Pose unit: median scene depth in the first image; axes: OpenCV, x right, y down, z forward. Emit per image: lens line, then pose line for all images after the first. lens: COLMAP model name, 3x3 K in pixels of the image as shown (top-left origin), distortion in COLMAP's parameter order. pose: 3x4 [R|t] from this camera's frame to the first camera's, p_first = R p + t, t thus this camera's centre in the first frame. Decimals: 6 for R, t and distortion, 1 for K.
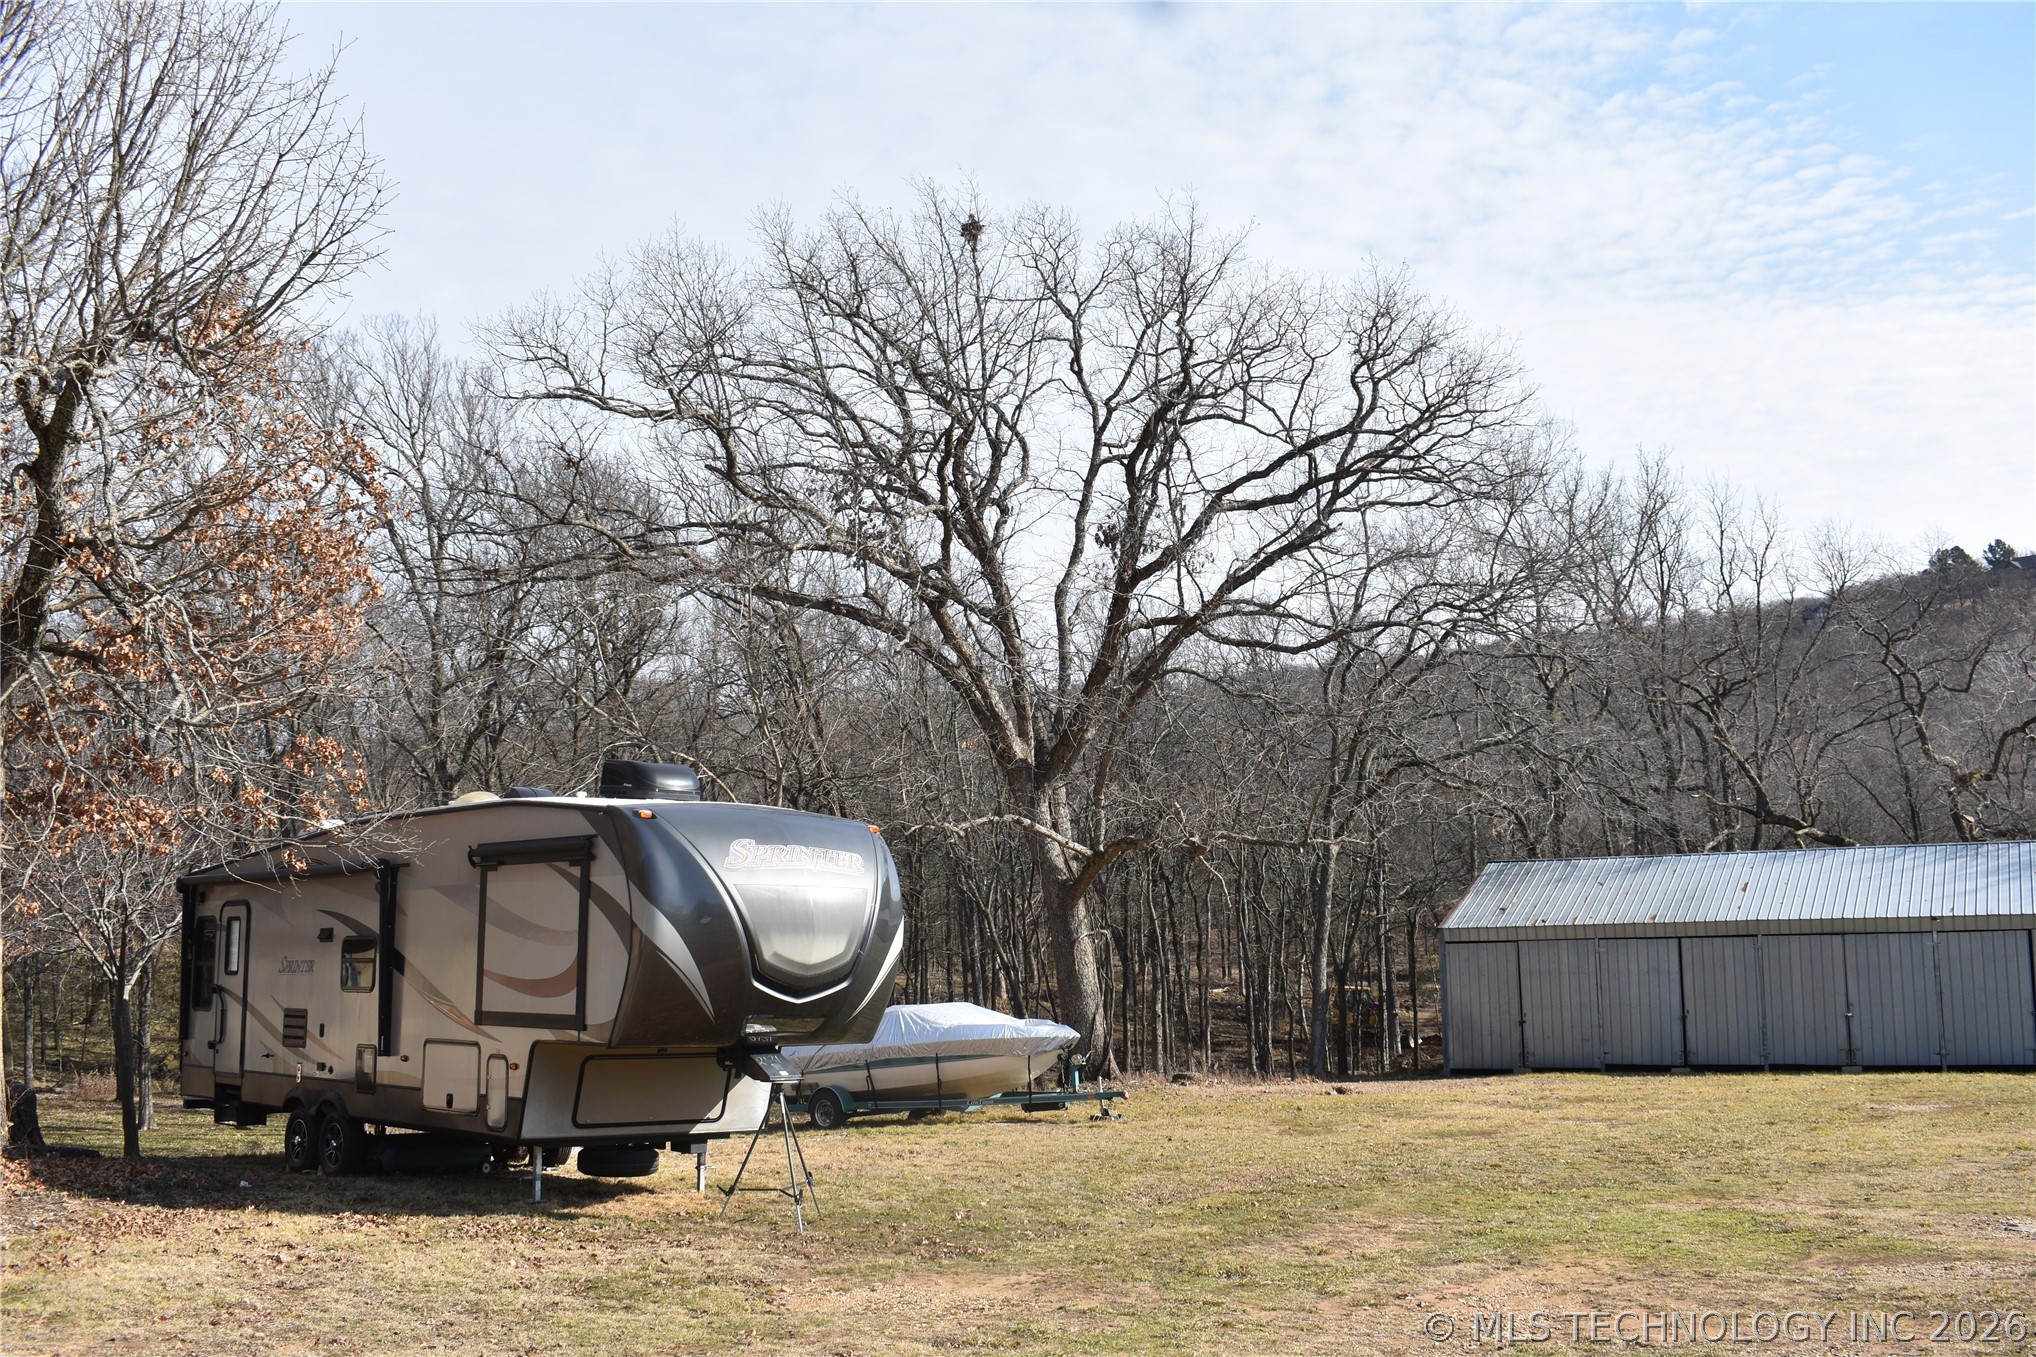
lens RADIAL K [[2047.5, 0, 1018.0], [0, 2047.5, 678.5], [0, 0, 1]] dist [-0.077044, 0.020183]
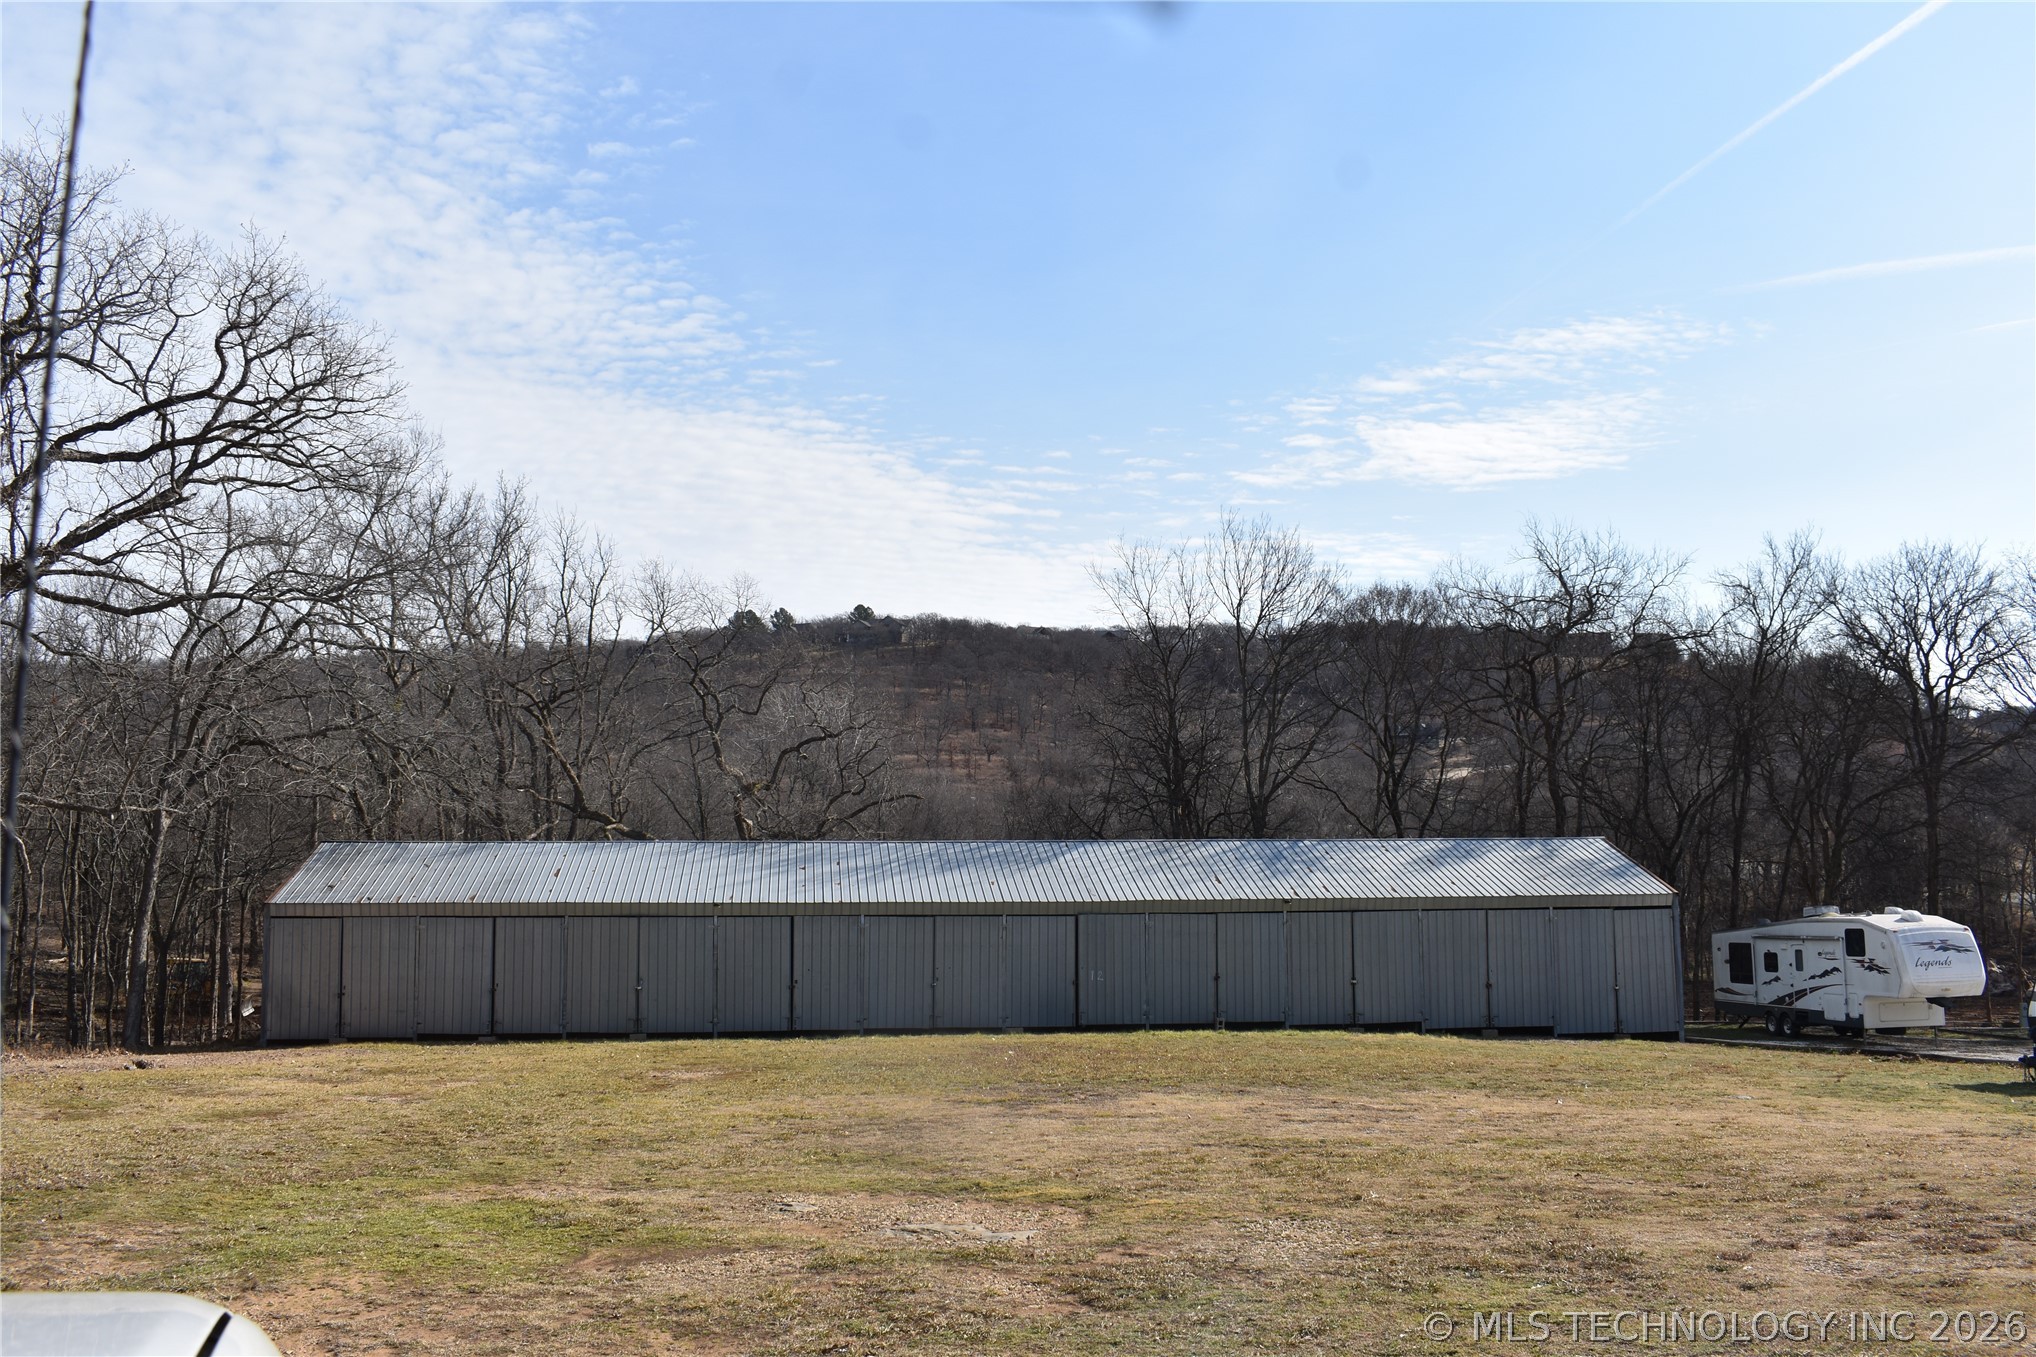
lens RADIAL K [[1589.9, 0, 1018.0], [0, 1589.9, 678.5], [0, 0, 1]] dist [-0.118280, 0.062236]
pose [[0.813414, 0.093205, 0.574170, 0.056611], [-0.077682, 0.995643, -0.051572, 0.020654], [-0.576475, -0.002653, 0.817110, 0.142978]]
